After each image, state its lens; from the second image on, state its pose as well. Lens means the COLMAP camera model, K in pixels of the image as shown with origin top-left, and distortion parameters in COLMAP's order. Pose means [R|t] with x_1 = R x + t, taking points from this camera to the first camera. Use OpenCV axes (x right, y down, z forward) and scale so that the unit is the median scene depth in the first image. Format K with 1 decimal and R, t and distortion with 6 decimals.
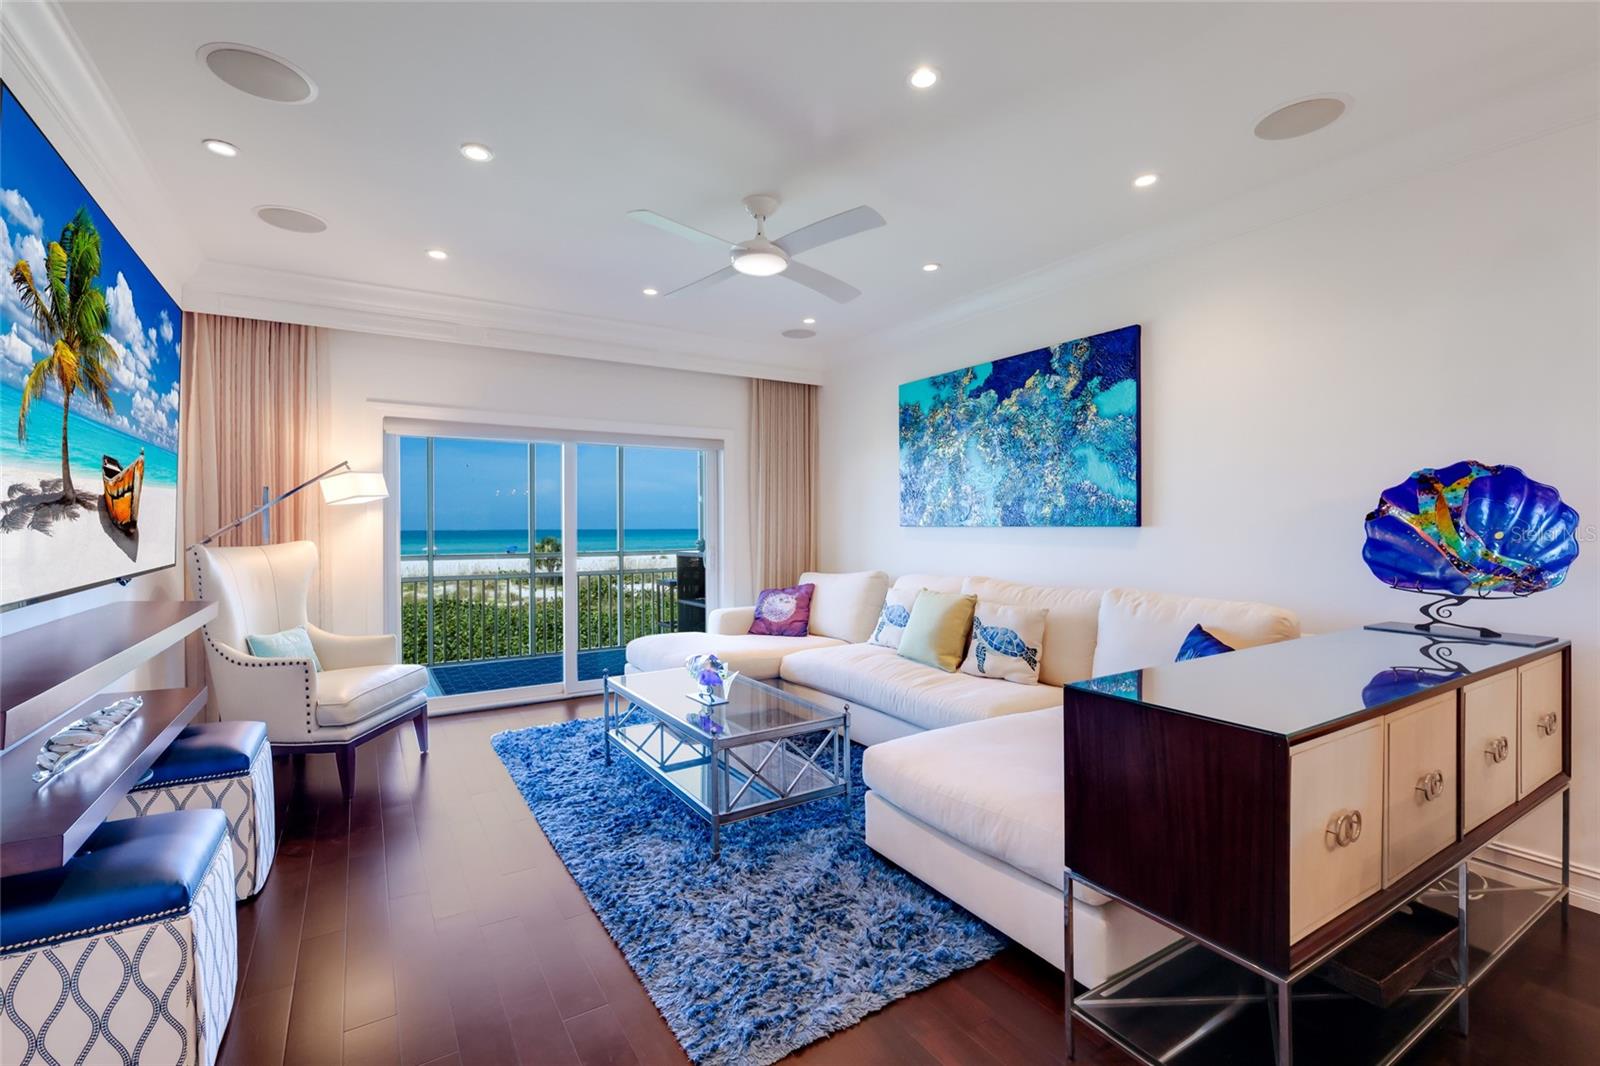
lens RADIAL K [[709.9, 0, 805.0], [0, 709.9, 532.8], [0, 0, 1]] dist [0.003968, 0.001055]
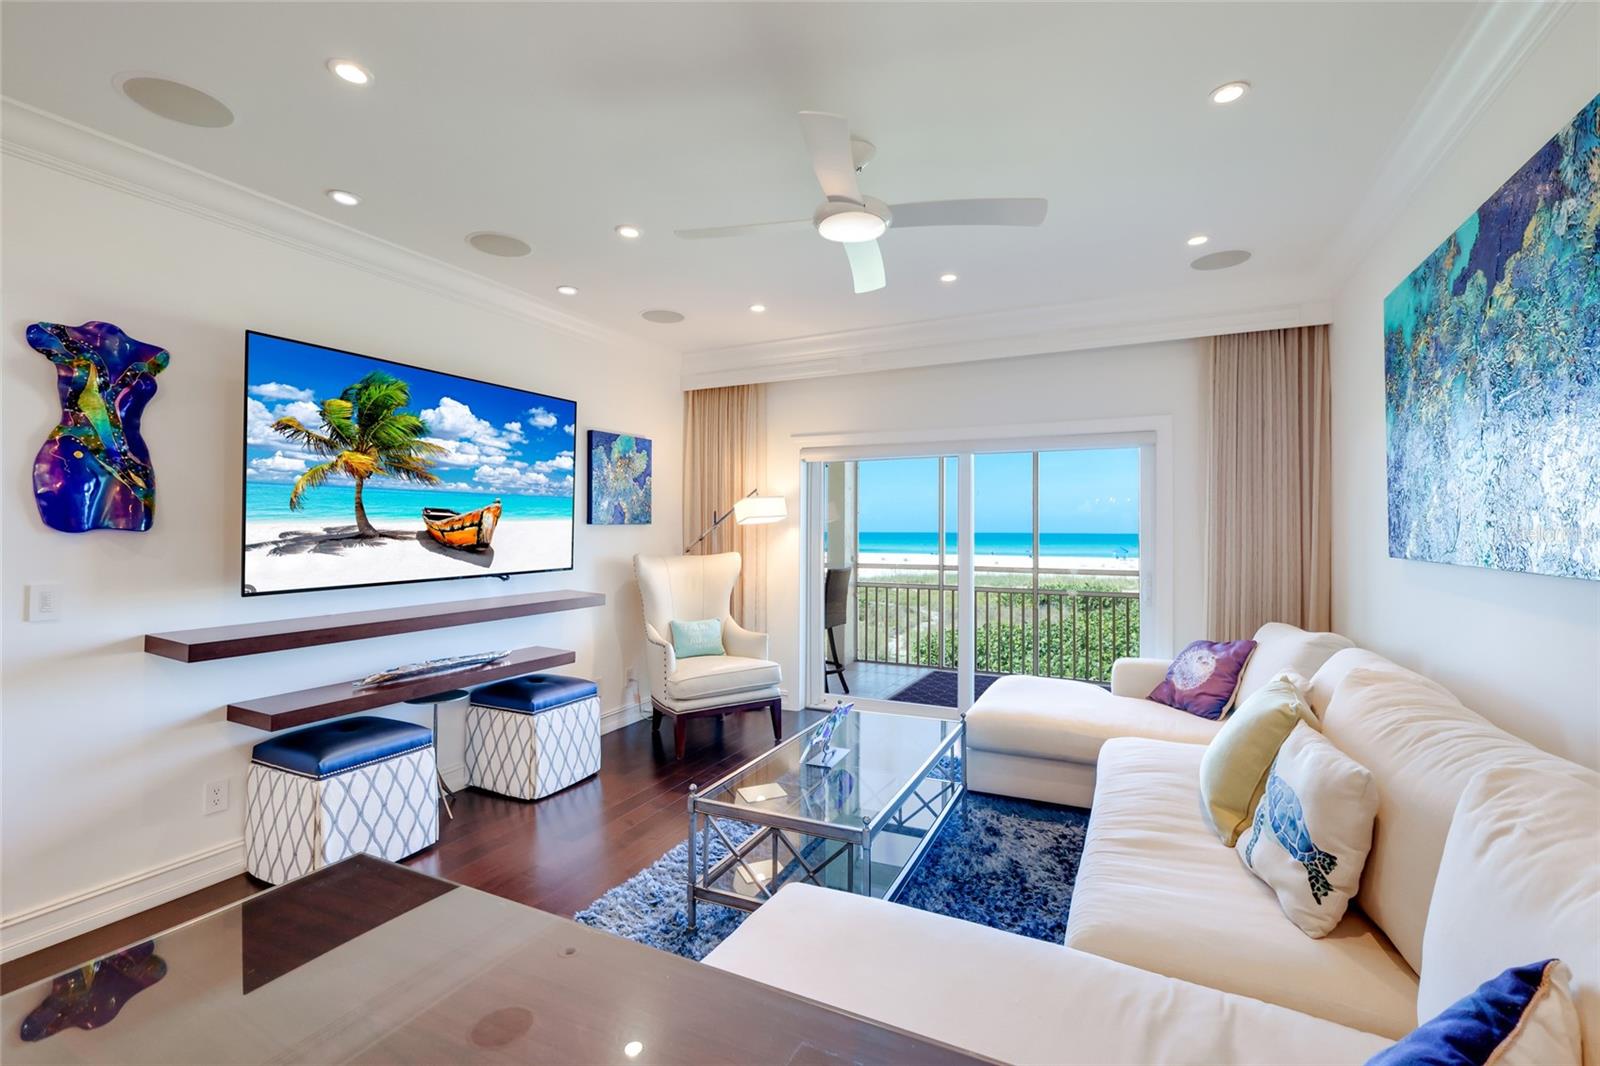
lens RADIAL K [[709.9, 0, 801.3], [0, 709.9, 519.7], [0, 0, 1]] dist [0.003968, 0.001055]
pose [[0.523874, -0.005444, -0.851778, 0.469821], [-0.010253, 0.999867, -0.012697, -0.032971], [0.851734, 0.015385, 0.523749, 0.429373]]
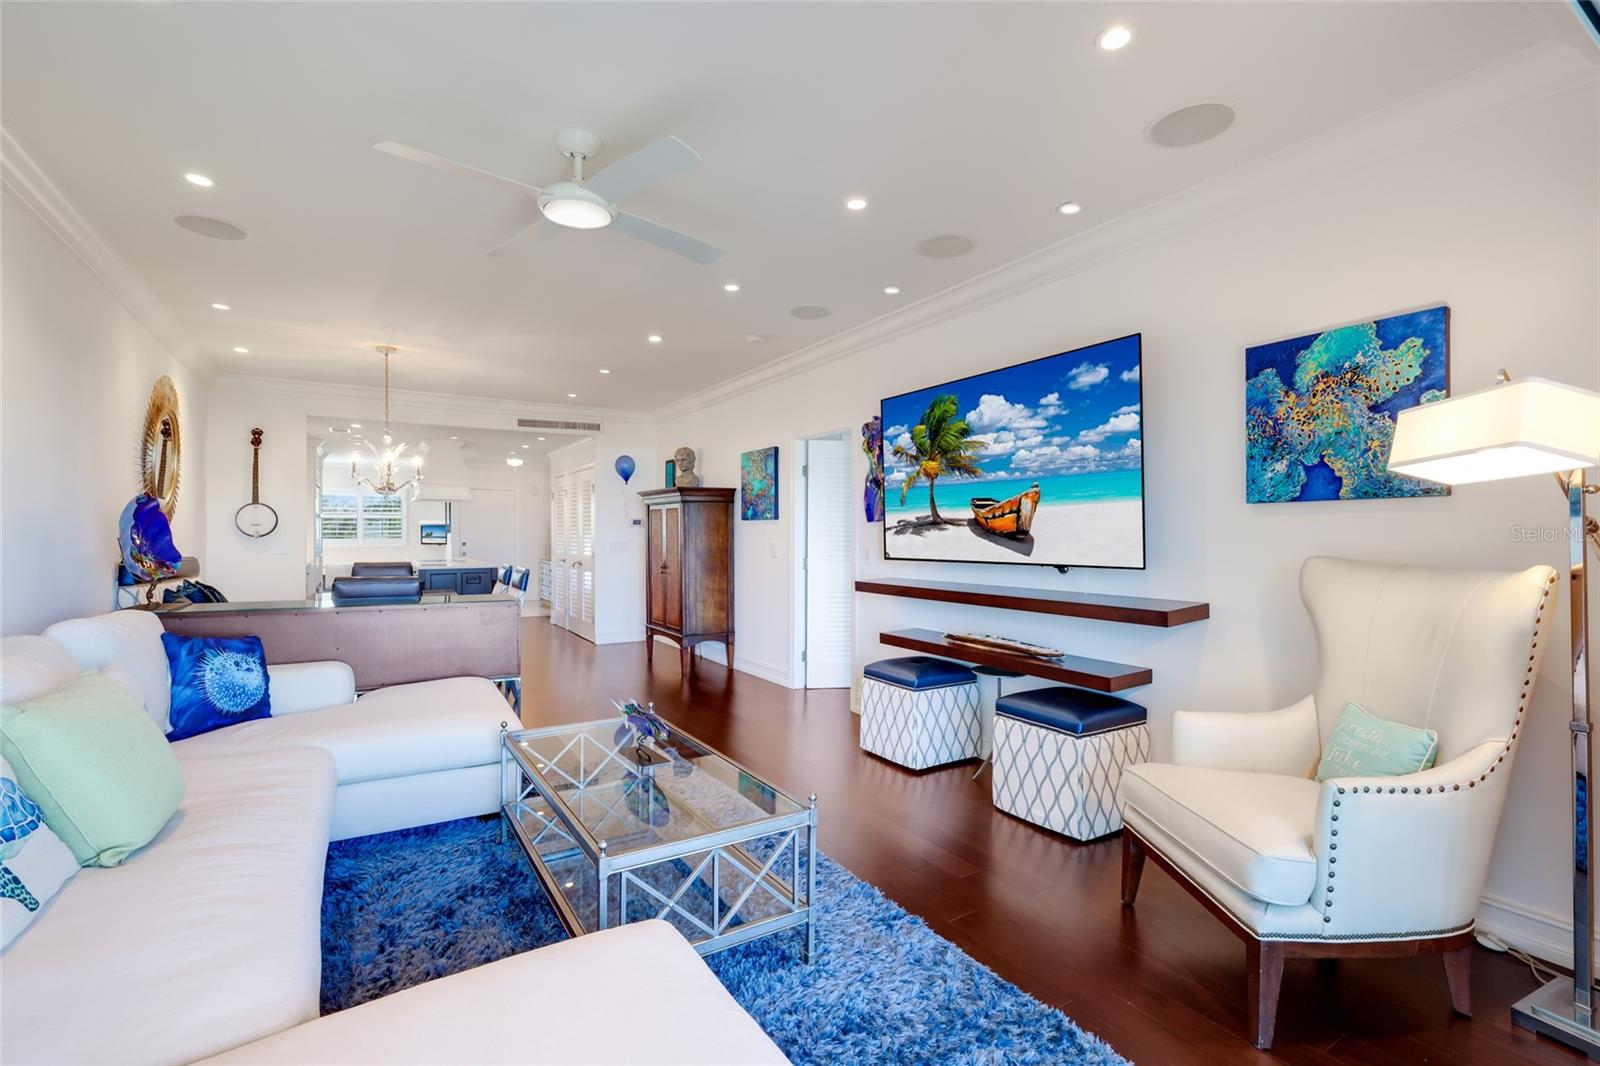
lens RADIAL K [[709.9, 0, 780.3], [0, 709.9, 541.9], [0, 0, 1]] dist [0.003968, 0.001055]
pose [[-0.999464, 0.000920, 0.032734, -0.253083], [0.001615, 0.999774, 0.021215, -0.014860], [-0.032707, 0.021256, -0.999239, 1.460531]]
